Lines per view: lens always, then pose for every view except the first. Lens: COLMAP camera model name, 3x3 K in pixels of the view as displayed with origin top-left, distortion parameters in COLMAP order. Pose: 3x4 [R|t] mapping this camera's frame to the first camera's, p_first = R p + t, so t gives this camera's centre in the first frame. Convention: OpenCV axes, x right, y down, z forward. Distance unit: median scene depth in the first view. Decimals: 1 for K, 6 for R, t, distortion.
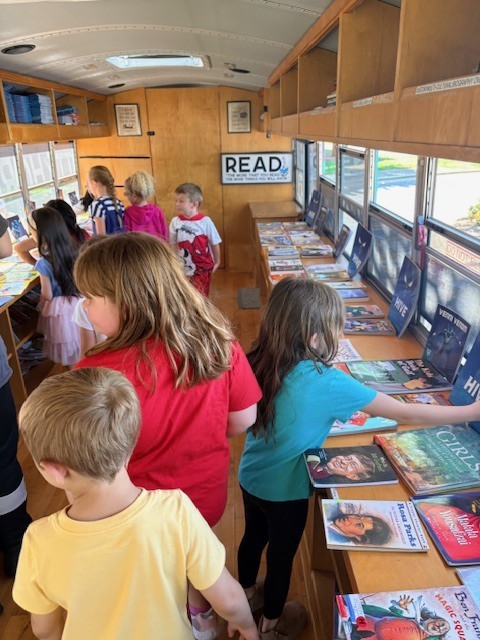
lens RADIAL K [[472.4, 0, 252.6], [0, 472.4, 308.3], [0, 0, 1]] dist [0.010217, -0.006877]
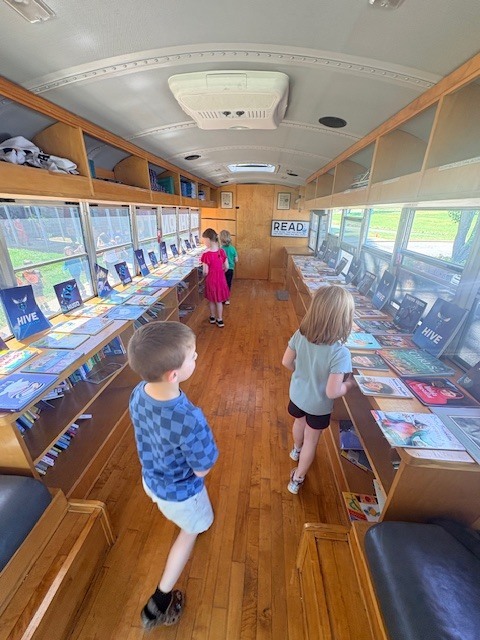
lens RADIAL K [[246.4, 0, 246.7], [0, 246.4, 316.2], [0, 0, 1]] dist [-0.000537, -0.000183]
pose [[0.992886, 0.082254, -0.086097, -0.081181], [-0.078917, 0.996018, 0.041473, 0.046741], [0.089166, -0.034383, 0.995423, -0.035201]]
